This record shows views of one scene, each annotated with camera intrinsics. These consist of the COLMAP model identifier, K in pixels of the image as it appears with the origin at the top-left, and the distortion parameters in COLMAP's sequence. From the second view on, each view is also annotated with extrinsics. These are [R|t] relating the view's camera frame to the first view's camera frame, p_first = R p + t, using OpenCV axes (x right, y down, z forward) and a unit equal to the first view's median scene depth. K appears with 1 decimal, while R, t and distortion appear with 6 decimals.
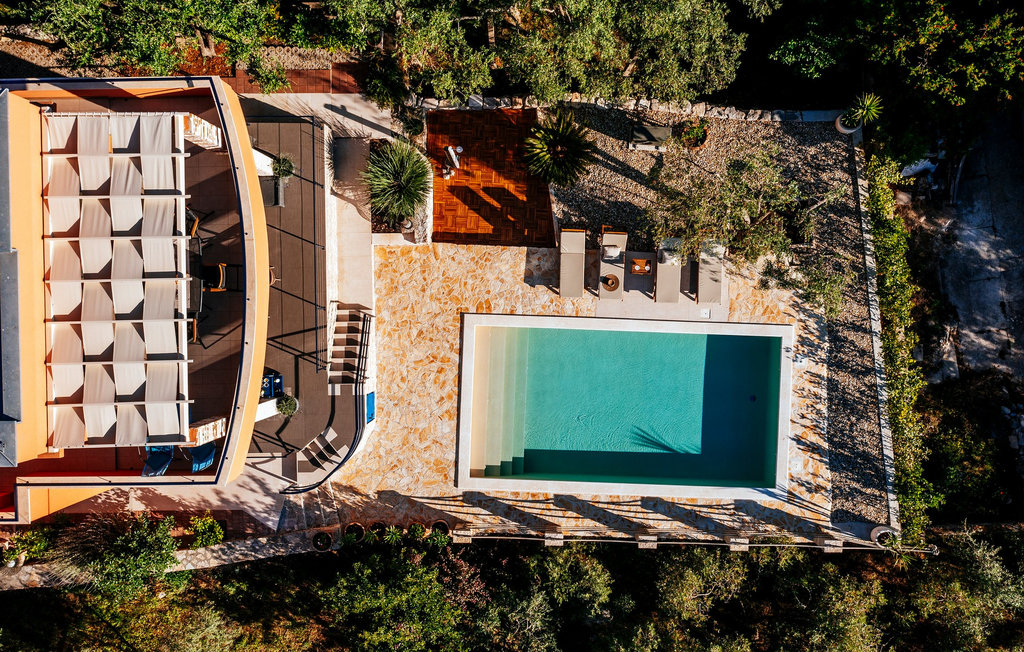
lens RADIAL K [[793.5, 0, 508.8], [0, 793.5, 335.3], [0, 0, 1]] dist [-0.057596, 0.006550]
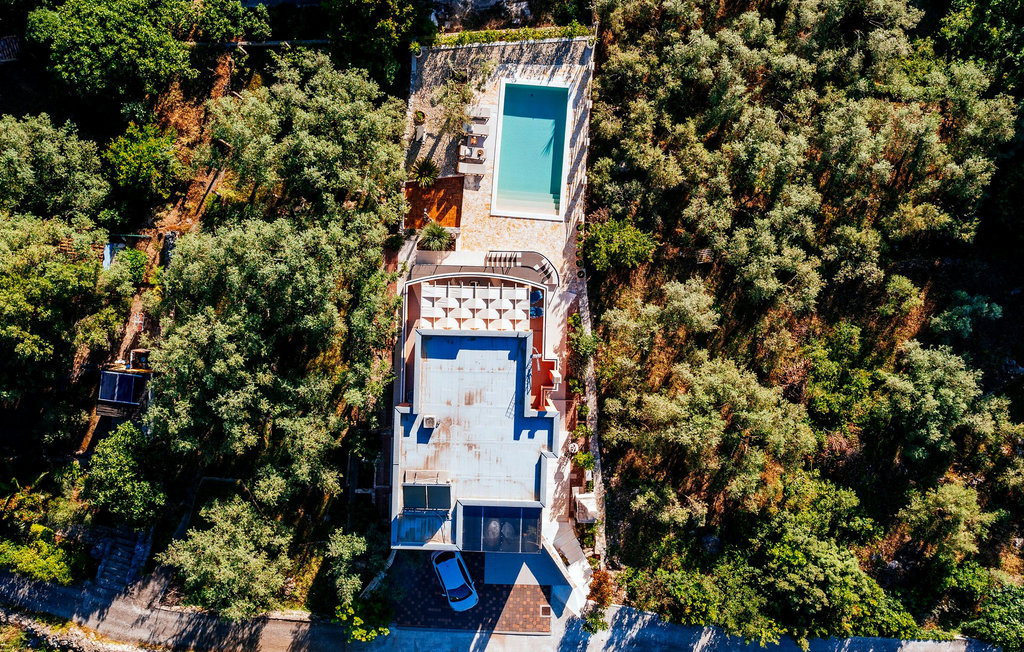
lens RADIAL K [[793.5, 0, 503.7], [0, 793.5, 323.7], [0, 0, 1]] dist [-0.057596, 0.006550]
pose [[0.040301, -0.999134, -0.010320, -0.362022], [0.999113, 0.040422, -0.011829, 0.054848], [0.012236, -0.009834, 0.999877, -1.422509]]
